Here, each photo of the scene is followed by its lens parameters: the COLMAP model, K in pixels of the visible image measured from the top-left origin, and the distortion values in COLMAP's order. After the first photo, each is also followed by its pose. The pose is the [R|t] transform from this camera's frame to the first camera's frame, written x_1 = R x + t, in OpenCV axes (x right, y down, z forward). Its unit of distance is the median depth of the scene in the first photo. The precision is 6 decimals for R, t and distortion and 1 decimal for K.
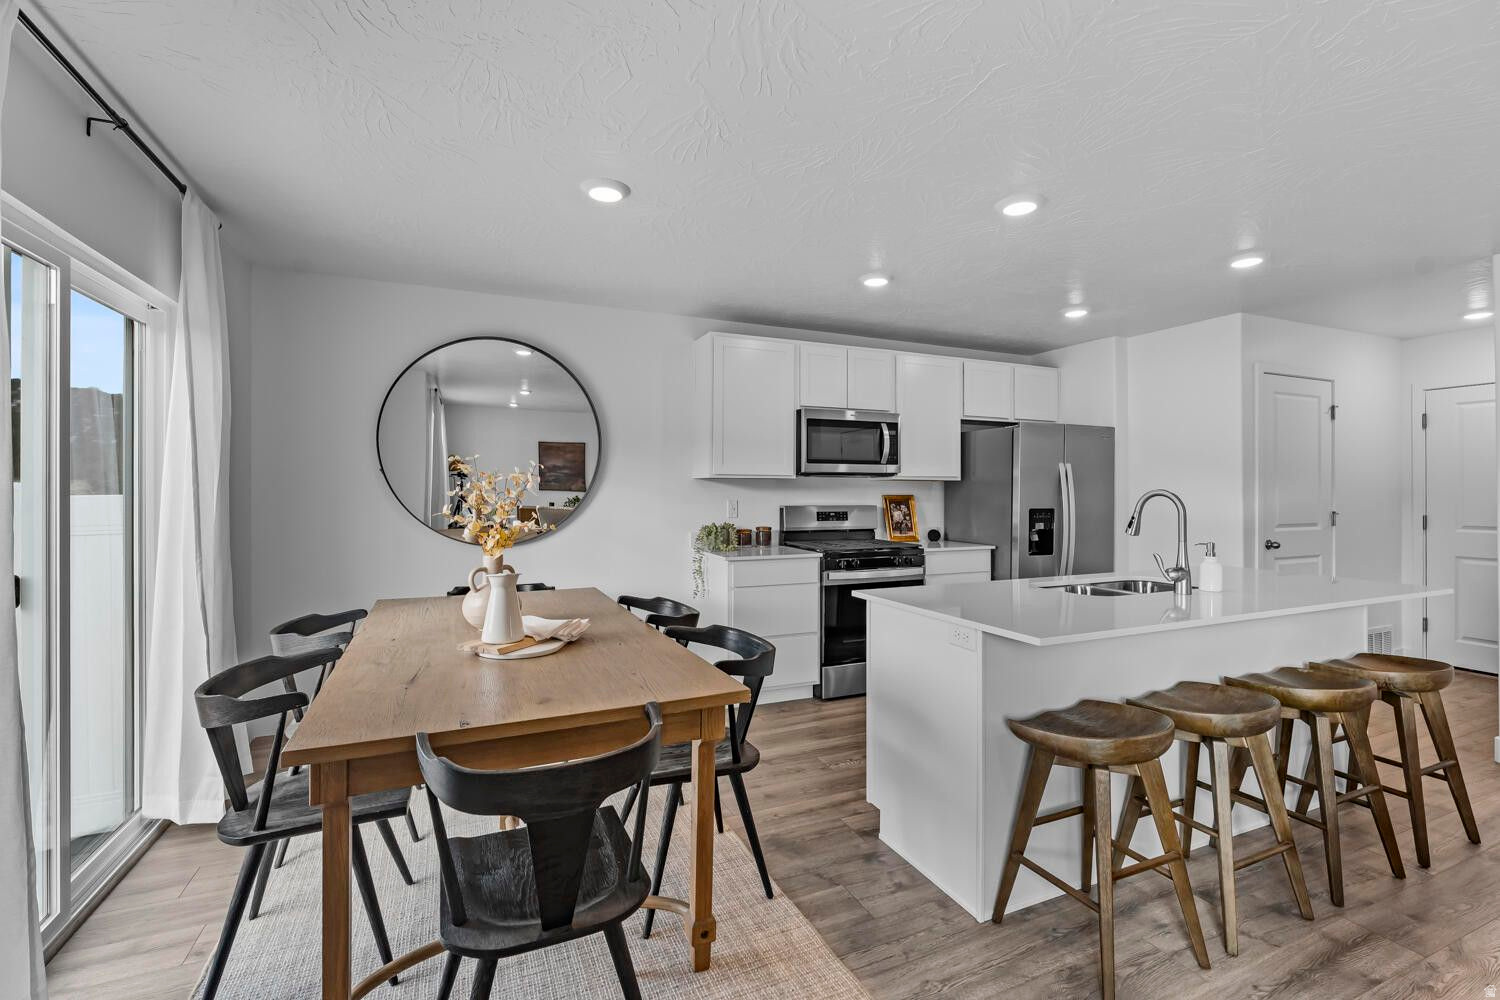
lens RADIAL K [[661.2, 0, 748.4], [0, 661.2, 493.9], [0, 0, 1]] dist [0.001108, -0.000196]
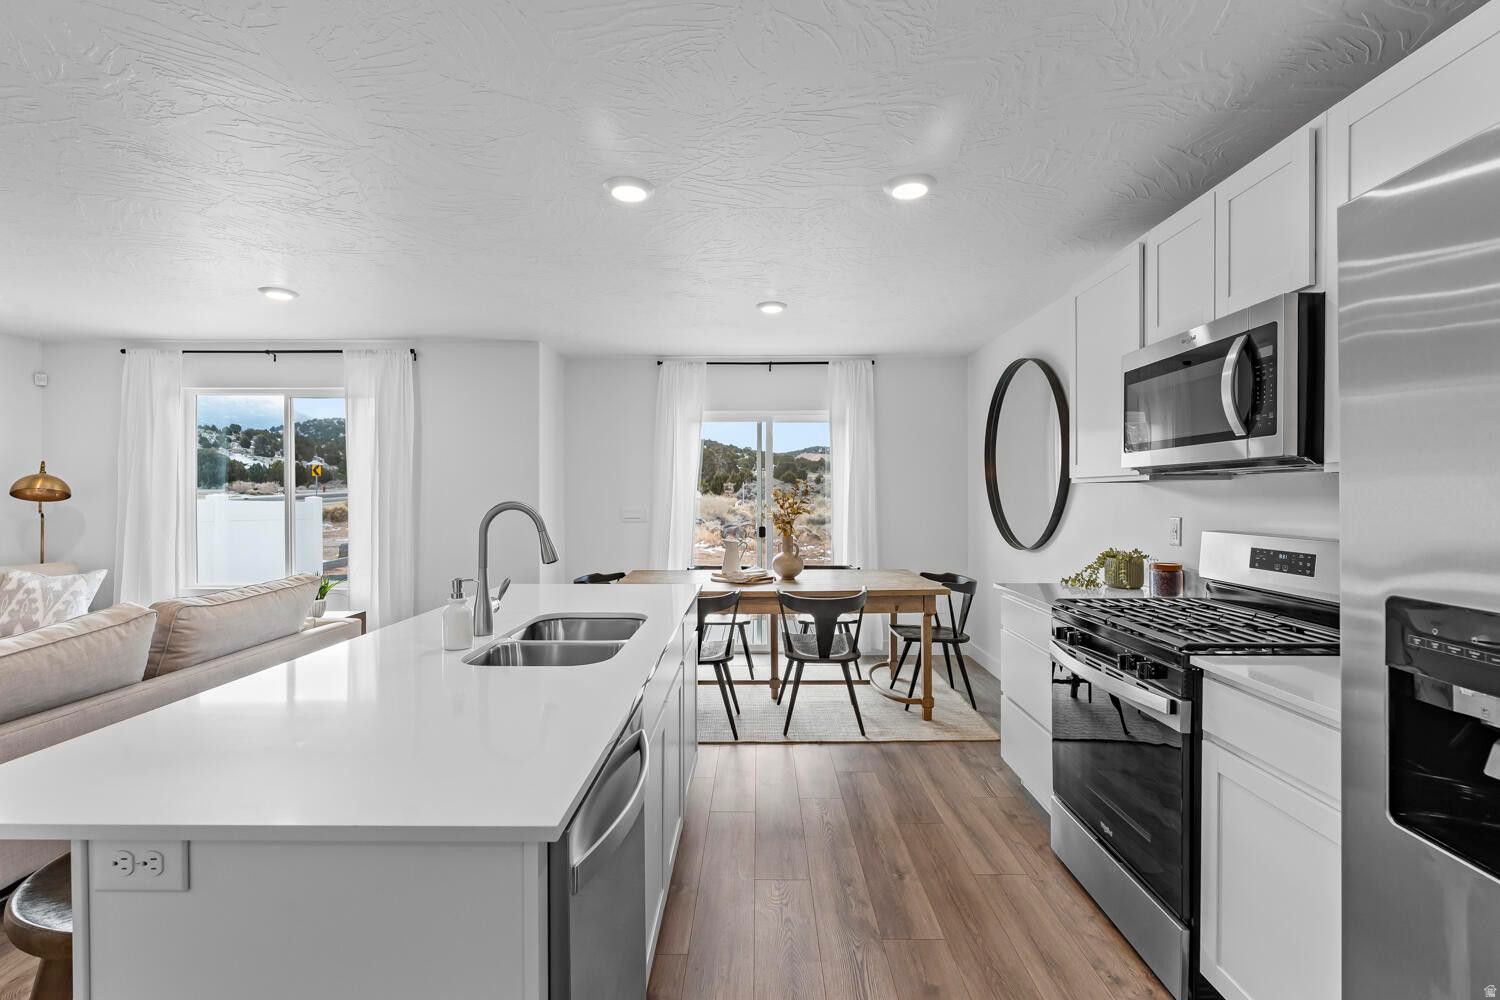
lens RADIAL K [[661.2, 0, 748.4], [0, 661.2, 493.9], [0, 0, 1]] dist [0.001108, -0.000196]
pose [[-0.413221, -0.003799, -0.910623, 0.793299], [-0.006920, 0.999976, -0.001031, -0.009592], [0.910605, 0.005875, -0.413237, 1.021398]]
